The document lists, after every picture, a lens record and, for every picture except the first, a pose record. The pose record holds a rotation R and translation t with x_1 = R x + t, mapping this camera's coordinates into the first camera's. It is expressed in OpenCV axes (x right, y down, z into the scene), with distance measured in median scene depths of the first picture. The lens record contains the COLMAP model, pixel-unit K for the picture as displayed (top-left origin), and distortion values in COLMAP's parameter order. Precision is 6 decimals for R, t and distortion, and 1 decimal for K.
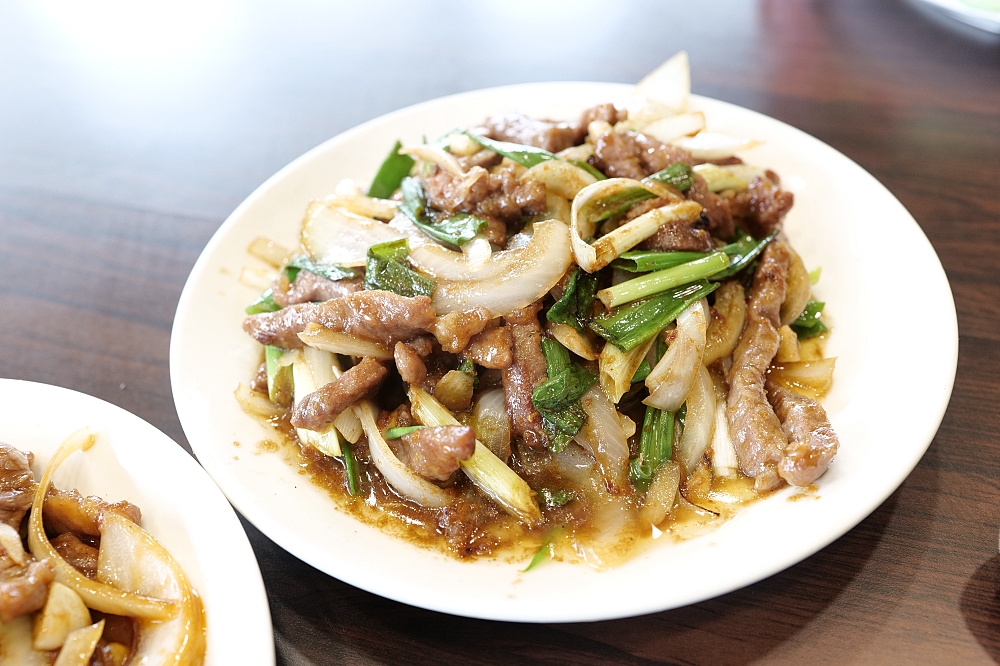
lens RADIAL K [[980.1, 0, 501.1], [0, 980.1, 334.8], [0, 0, 1]] dist [0.015678, 0.000000]
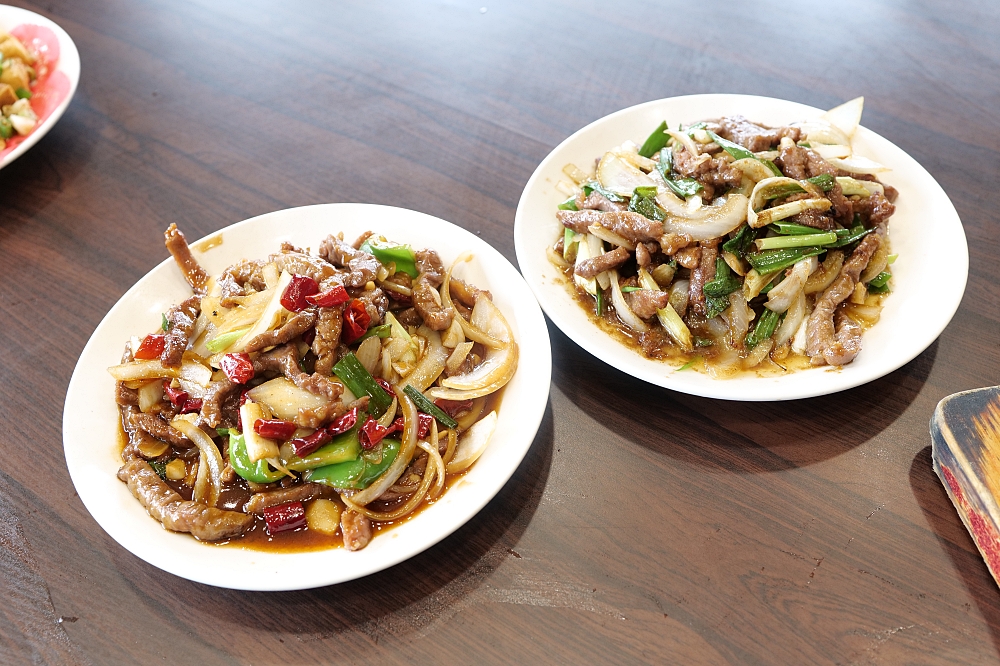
lens RADIAL K [[980.1, 0, 499.4], [0, 980.1, 334.9], [0, 0, 1]] dist [0.015678, 0.000000]
pose [[0.952761, 0.238942, -0.187493, 0.031309], [-0.217494, 0.967639, 0.127951, -0.003092], [0.211999, -0.081128, 0.973897, -0.858080]]
